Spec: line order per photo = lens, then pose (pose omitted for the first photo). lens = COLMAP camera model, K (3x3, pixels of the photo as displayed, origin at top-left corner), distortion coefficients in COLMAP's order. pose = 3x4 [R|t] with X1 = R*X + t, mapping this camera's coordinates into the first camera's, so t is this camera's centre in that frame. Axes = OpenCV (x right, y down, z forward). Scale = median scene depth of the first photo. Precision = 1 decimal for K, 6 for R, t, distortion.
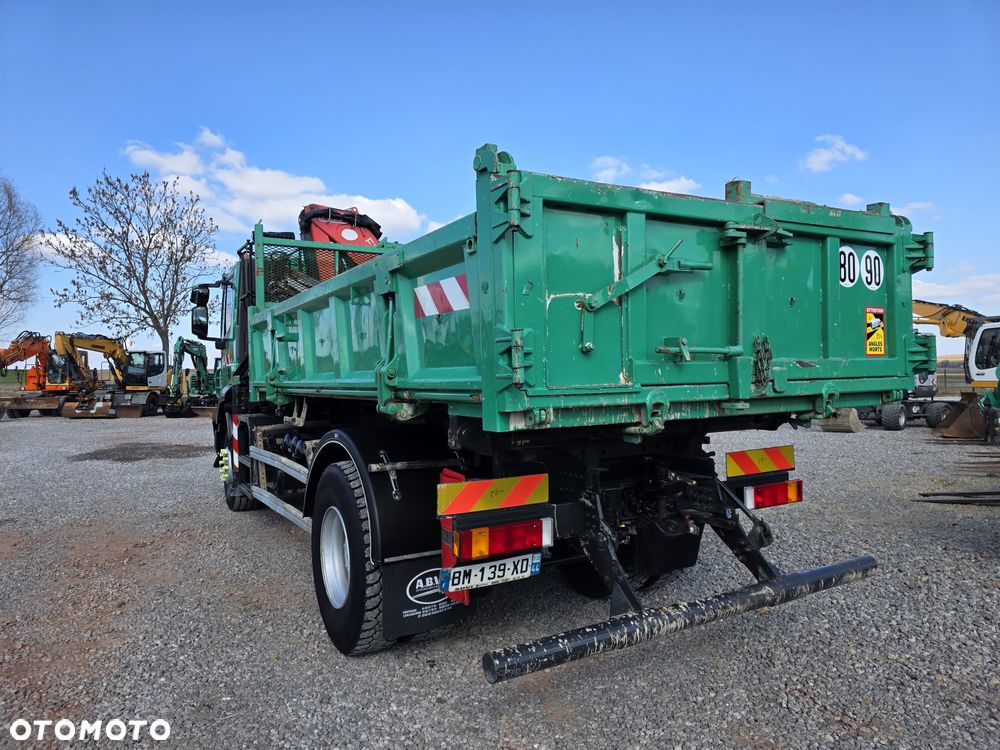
lens RADIAL K [[685.0, 0, 500.0], [0, 685.0, 375.0], [0, 0, 1]] dist [0.069129, -0.053562]
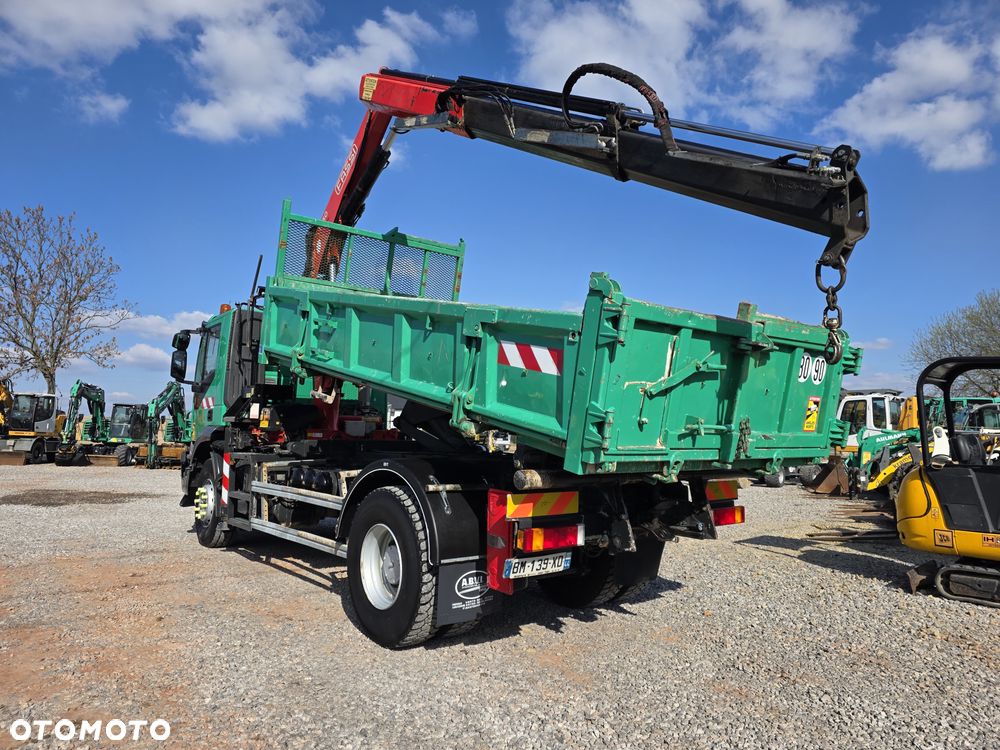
lens RADIAL K [[687.8, 0, 506.0], [0, 687.8, 394.4], [0, 0, 1]] dist [0.073038, -0.061158]
pose [[0.986450, 0.036977, 0.159843, -0.206132], [-0.027748, 0.997837, -0.059592, 0.029405], [-0.161701, 0.054349, 0.985342, -0.211637]]
